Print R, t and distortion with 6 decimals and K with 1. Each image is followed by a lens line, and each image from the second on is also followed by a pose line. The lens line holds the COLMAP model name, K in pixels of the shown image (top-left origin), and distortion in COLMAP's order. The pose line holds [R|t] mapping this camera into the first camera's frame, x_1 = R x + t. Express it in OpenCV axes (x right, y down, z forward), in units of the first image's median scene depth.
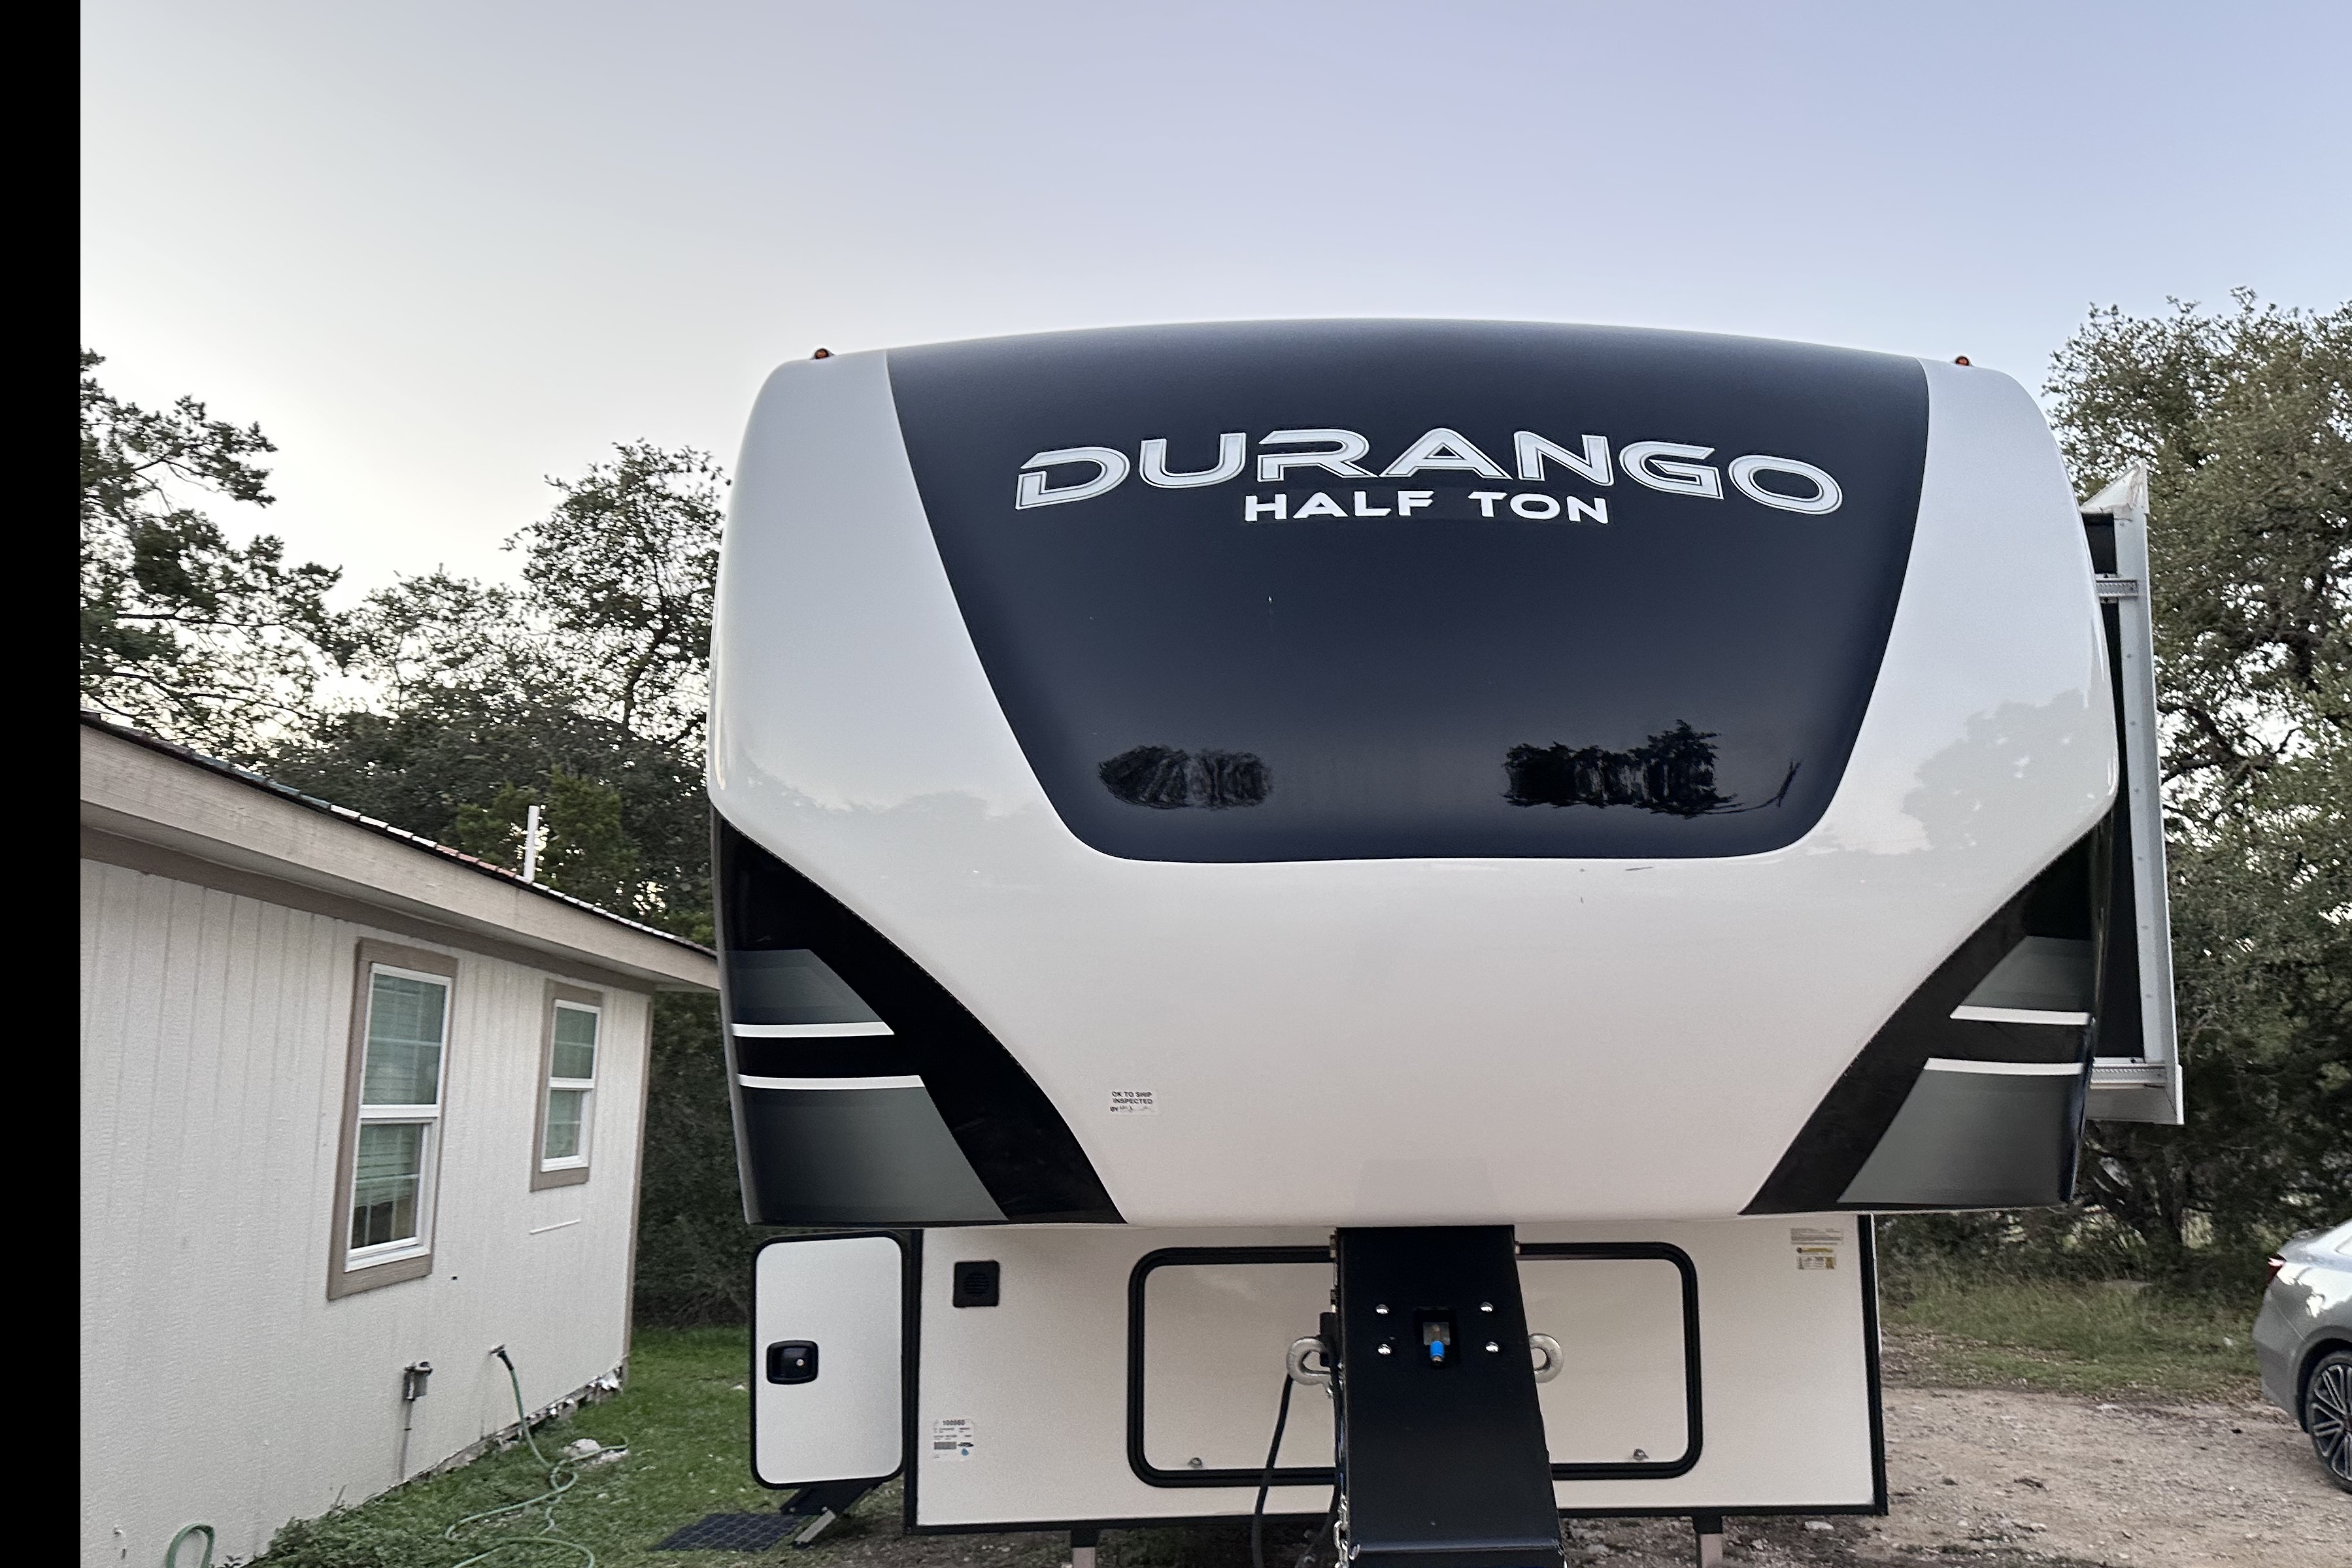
lens RADIAL K [[1571.9, 0, 1184.0], [0, 1571.9, 853.4], [0, 0, 1]] dist [0.122403, -0.111434]
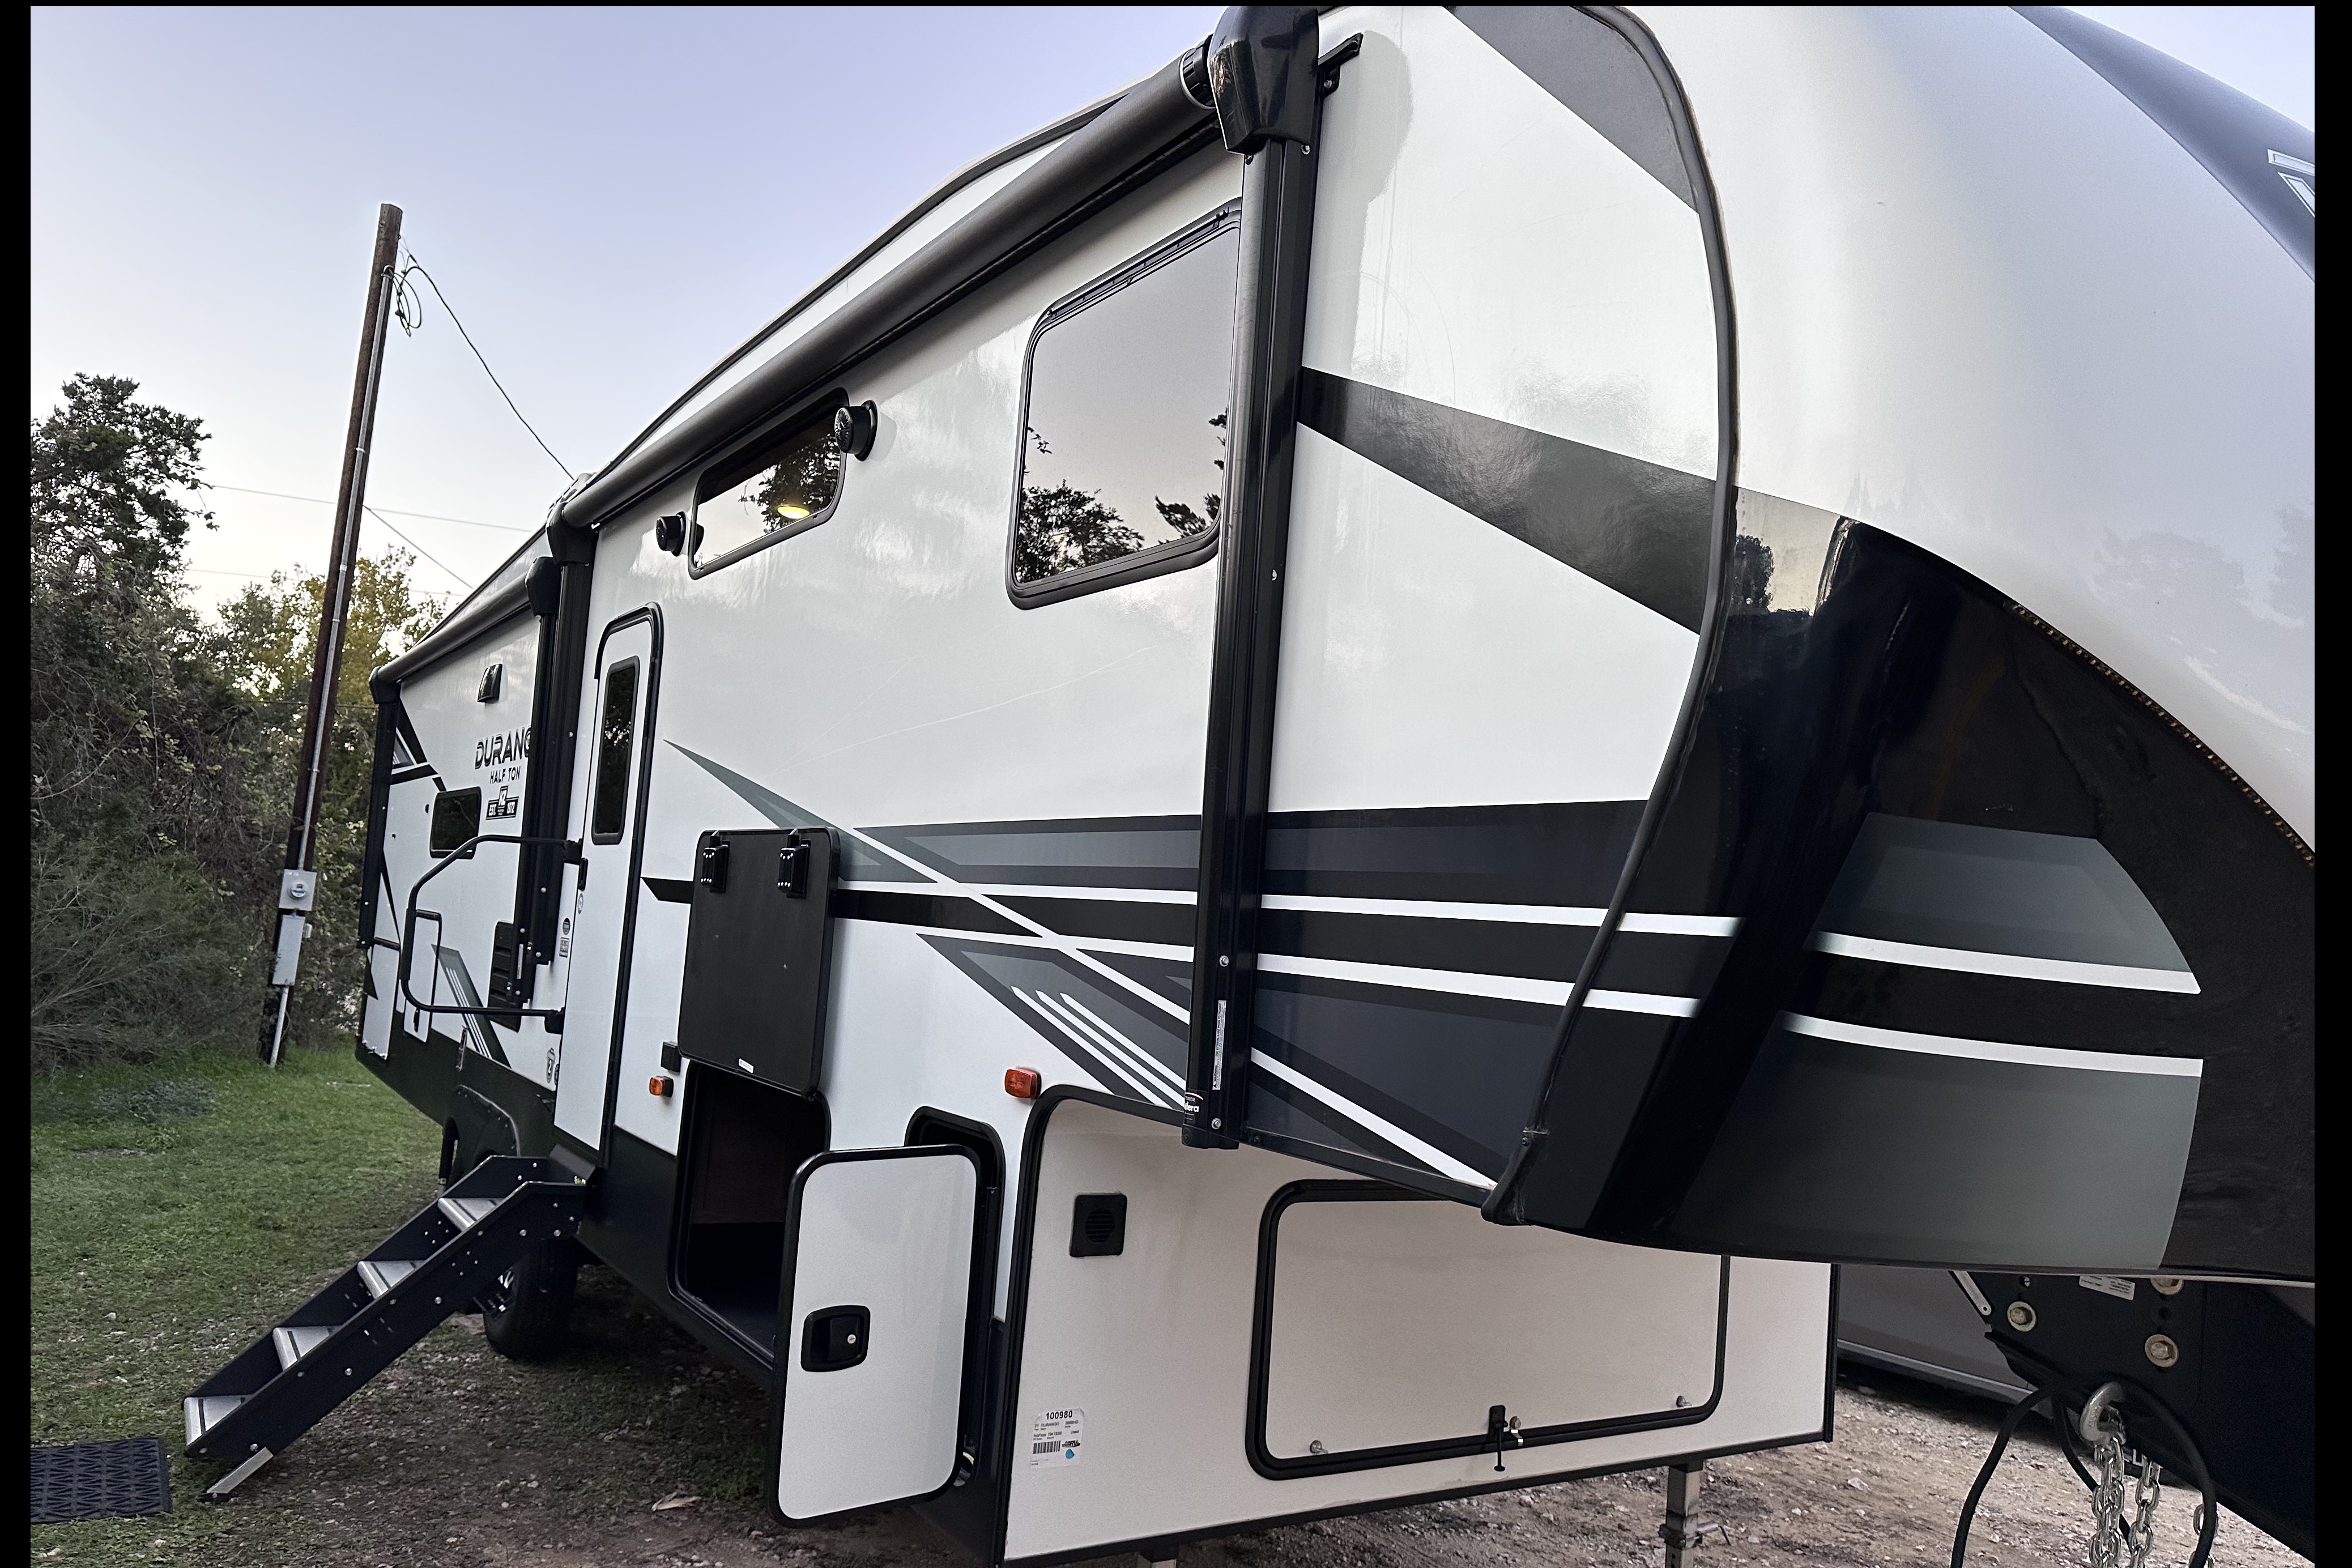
lens RADIAL K [[1572.0, 0, 1184.0], [0, 1572.0, 853.4], [0, 0, 1]] dist [0.122403, -0.111434]
pose [[0.854163, 0.121344, 0.505650, -0.481273], [-0.178193, 0.981820, 0.065396, 0.052880], [-0.488522, -0.145962, 0.860257, 0.391349]]
